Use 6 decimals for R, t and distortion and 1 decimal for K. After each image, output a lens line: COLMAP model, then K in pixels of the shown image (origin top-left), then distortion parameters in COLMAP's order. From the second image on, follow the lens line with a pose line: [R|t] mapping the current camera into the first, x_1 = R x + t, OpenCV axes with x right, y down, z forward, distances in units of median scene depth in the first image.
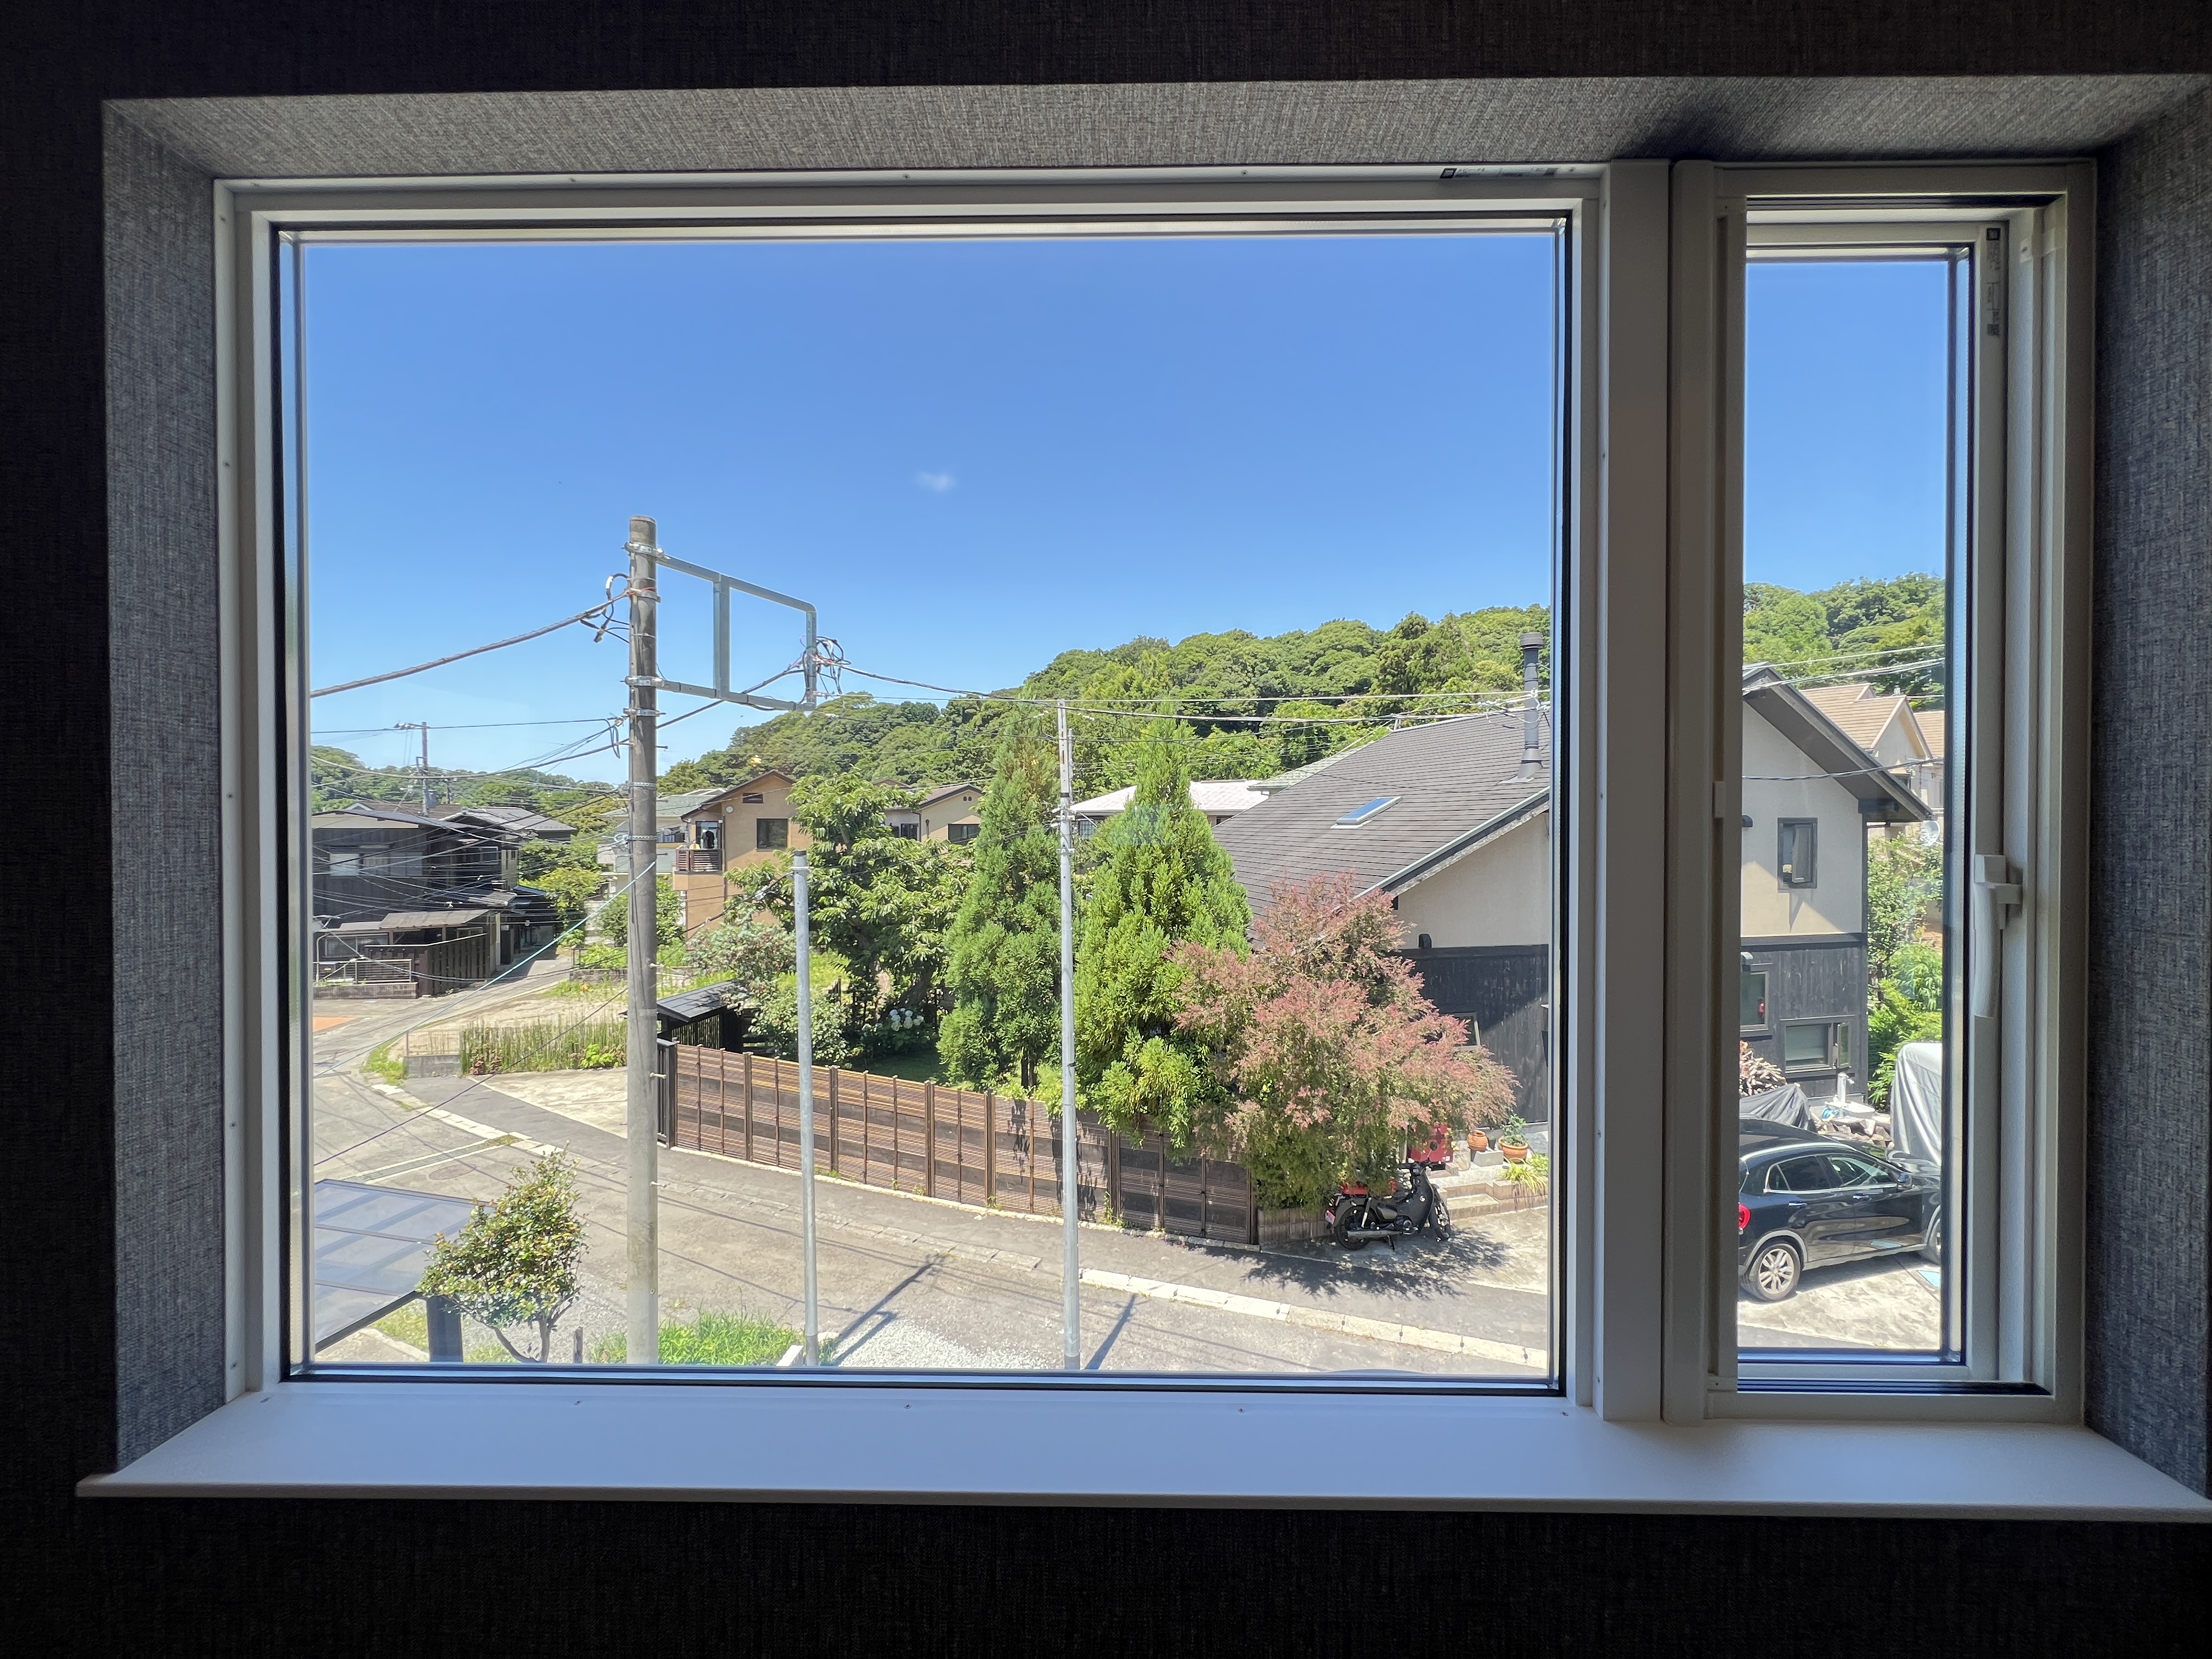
lens RADIAL K [[886.4, 0, 1109.1], [0, 886.4, 826.9], [0, 0, 1]] dist [-0.000222, 0.000625]
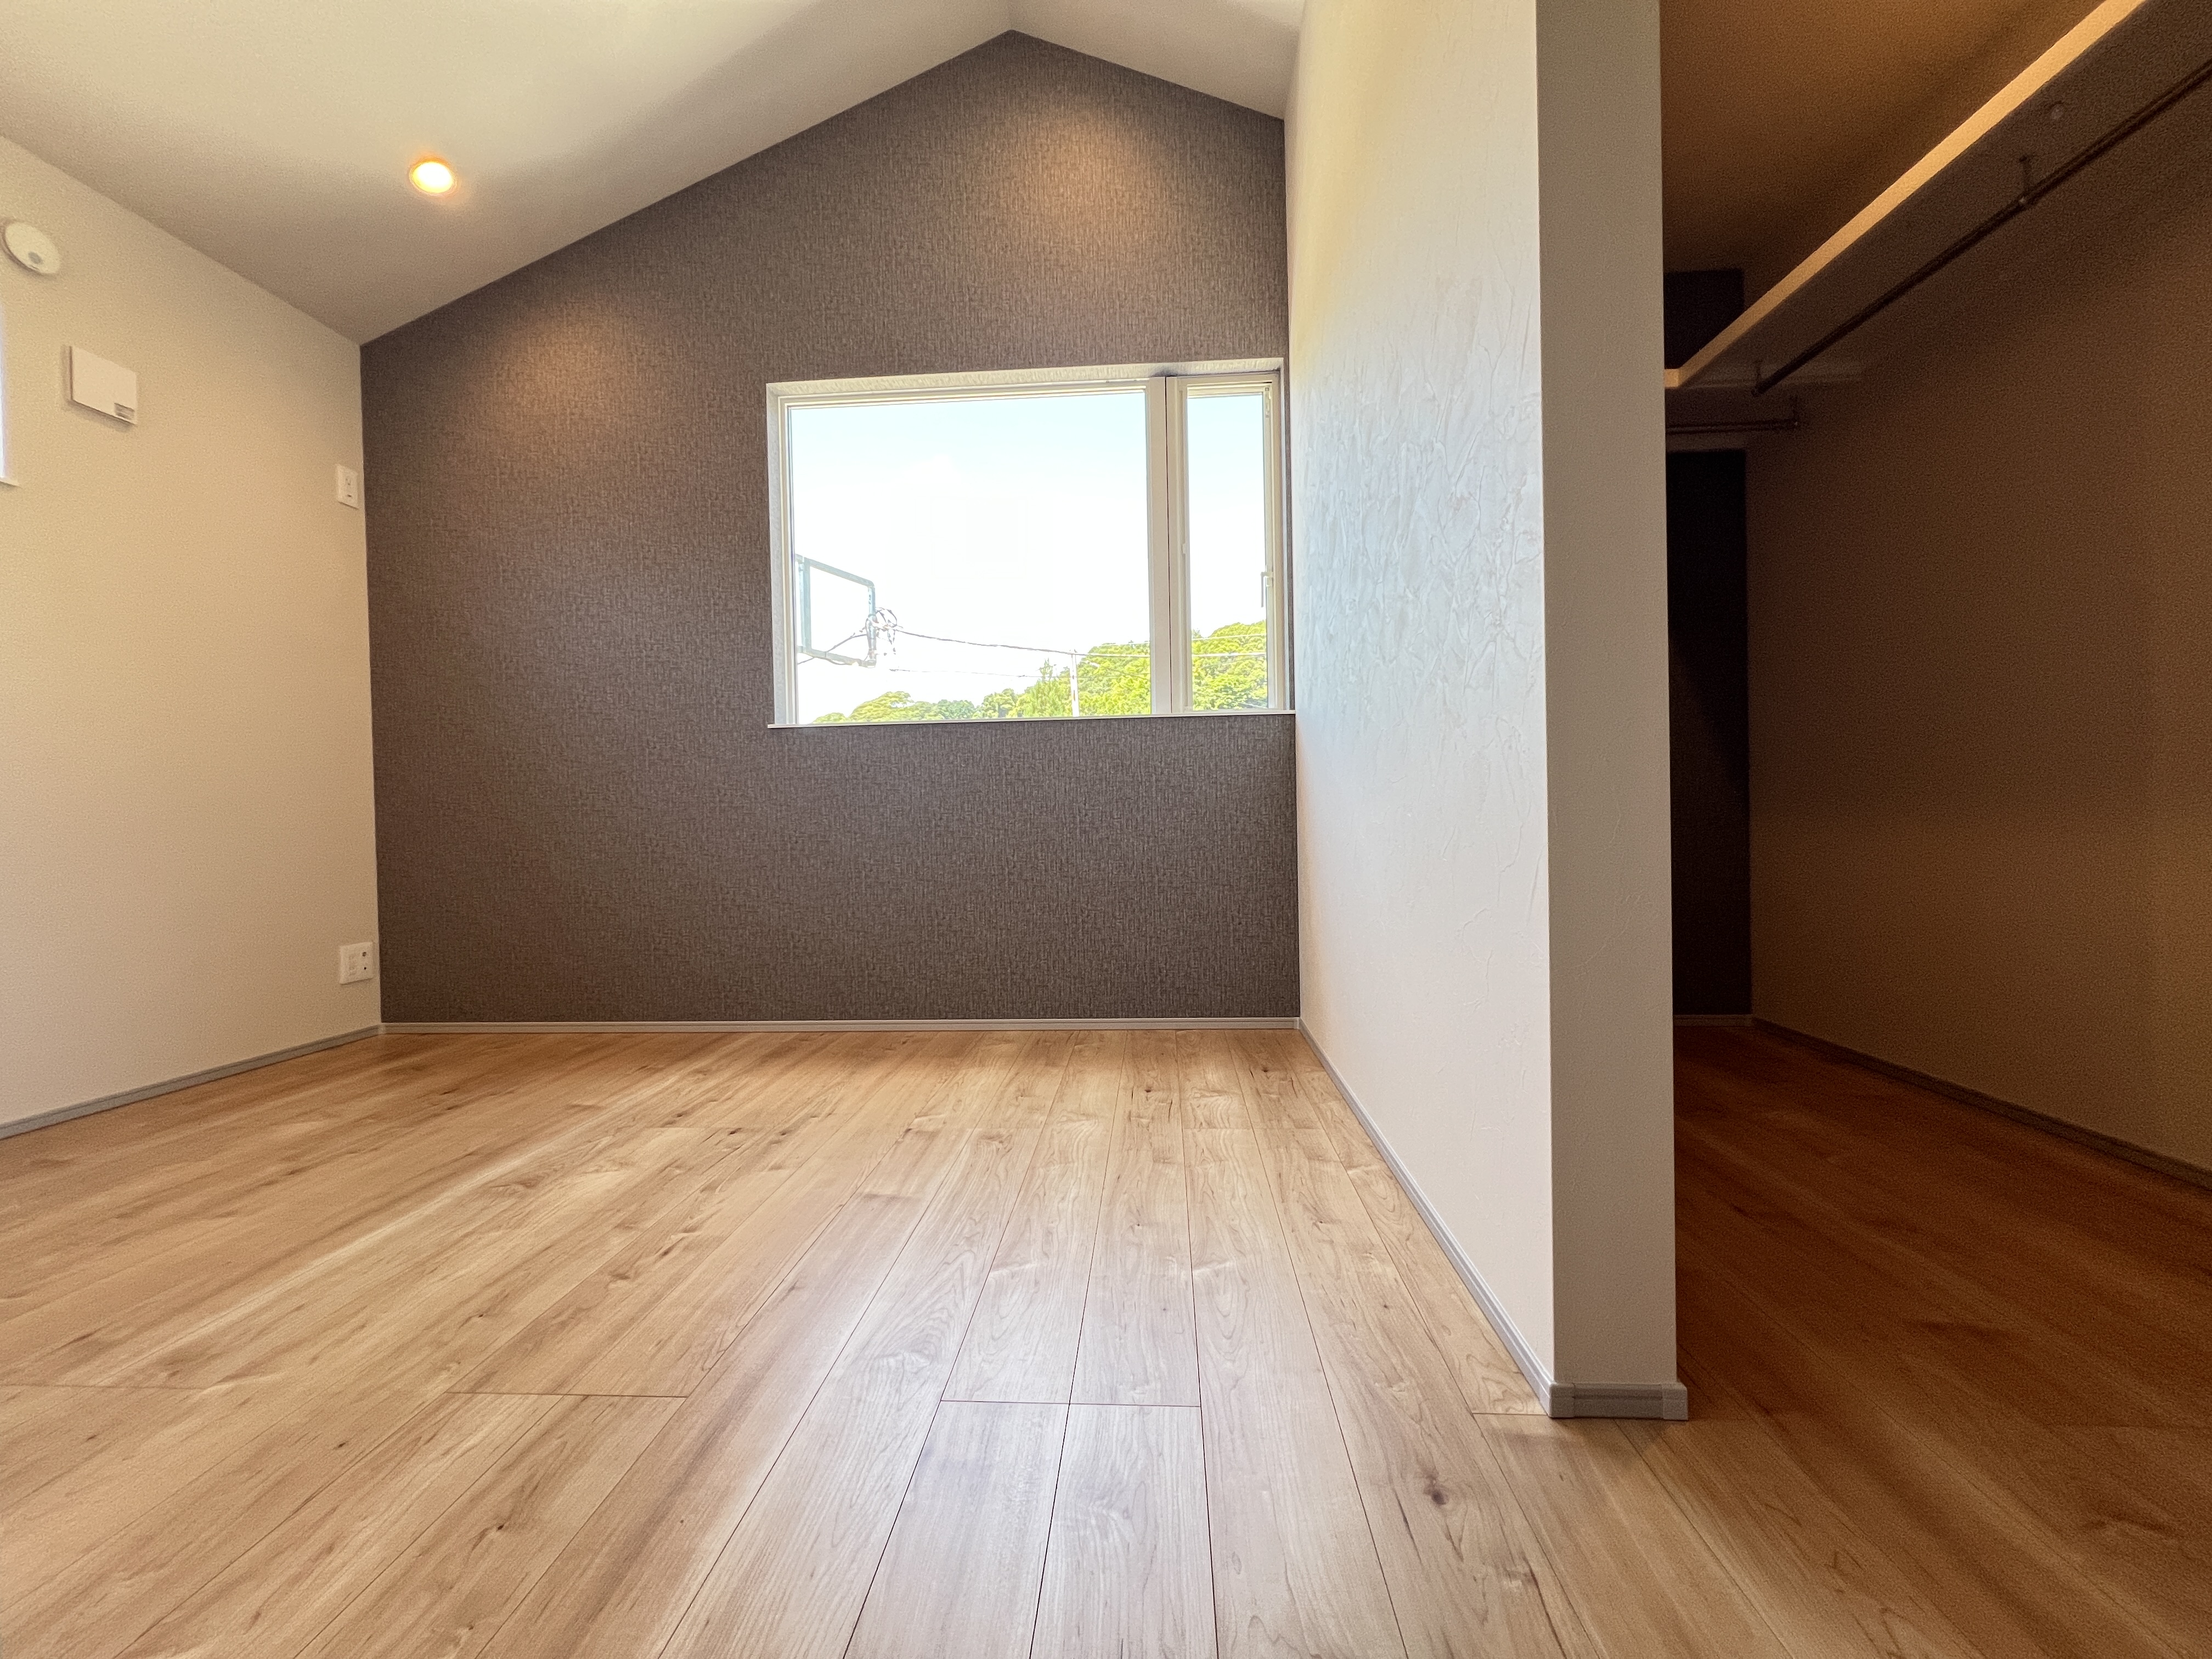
lens RADIAL K [[886.4, 0, 1109.1], [0, 886.4, 826.9], [0, 0, 1]] dist [-0.000222, 0.000625]
pose [[0.998911, -0.019141, -0.042556, 0.031539], [0.019397, 0.999796, 0.005610, 0.067013], [0.042439, -0.006430, 0.999078, -0.165392]]
